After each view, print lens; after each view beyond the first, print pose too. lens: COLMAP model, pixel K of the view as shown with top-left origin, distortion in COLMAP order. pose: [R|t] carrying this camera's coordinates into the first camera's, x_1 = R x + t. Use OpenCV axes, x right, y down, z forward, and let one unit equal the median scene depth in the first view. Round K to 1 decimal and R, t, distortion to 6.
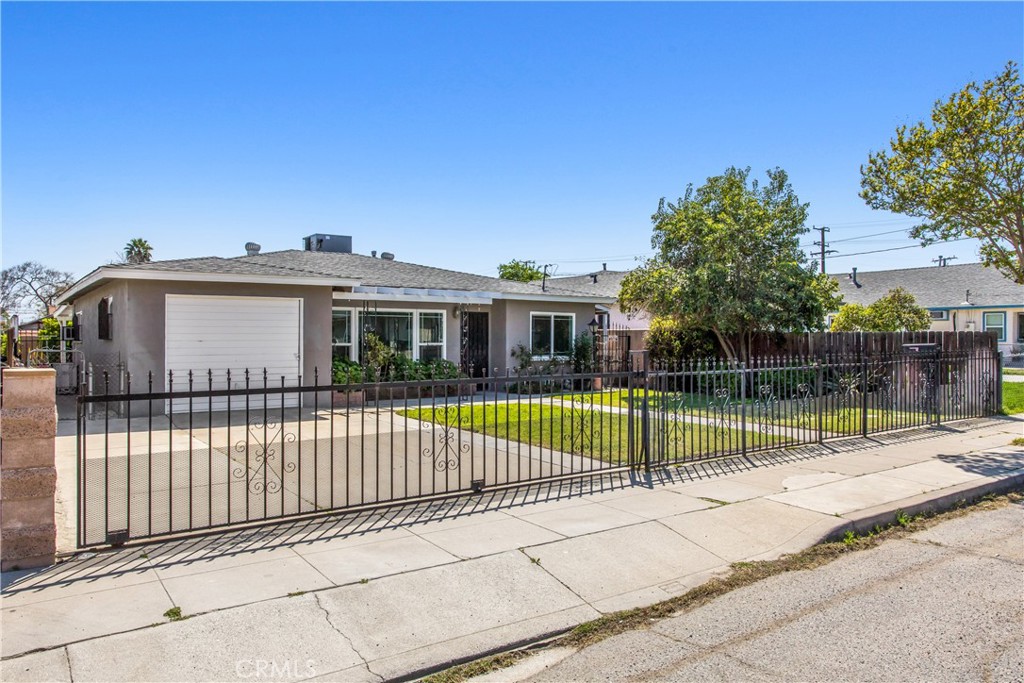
lens RADIAL K [[693.6, 0, 513.6], [0, 693.6, 338.9], [0, 0, 1]] dist [0.008370, 0.000739]
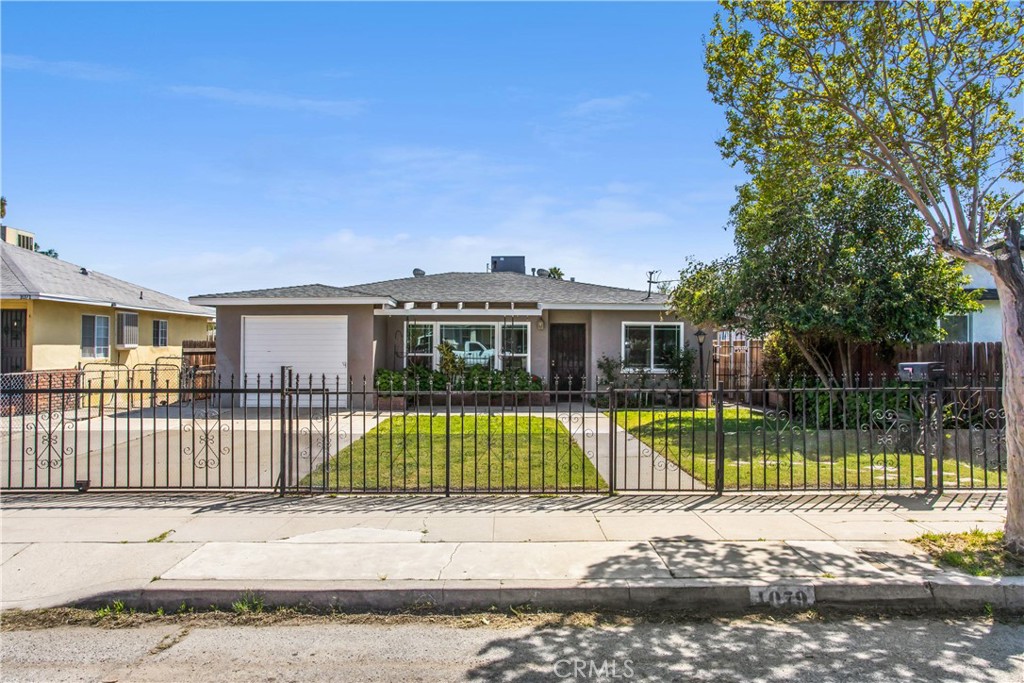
lens RADIAL K [[625.7, 0, 517.9], [0, 625.7, 343.8], [0, 0, 1]] dist [0.004061, 0.005666]
pose [[0.818407, 0.000127, -0.574639, 0.442543], [-0.003494, 0.999983, -0.004755, -0.004907], [0.574628, 0.005899, 0.818393, 0.236037]]
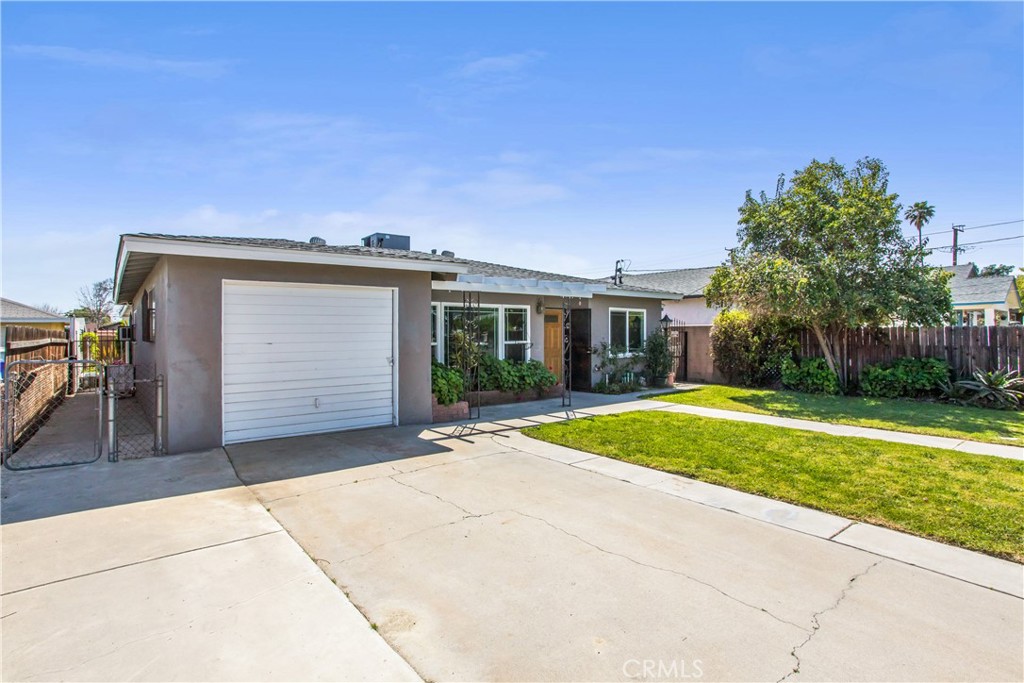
lens RADIAL K [[499.4, 0, 507.4], [0, 499.4, 332.4], [0, 0, 1]] dist [-0.026499, 0.012169]
pose [[0.998792, -0.005795, 0.048791, -0.167613], [0.005883, 0.999981, -0.001671, -0.004919], [-0.048780, 0.001956, 0.998808, 0.343057]]
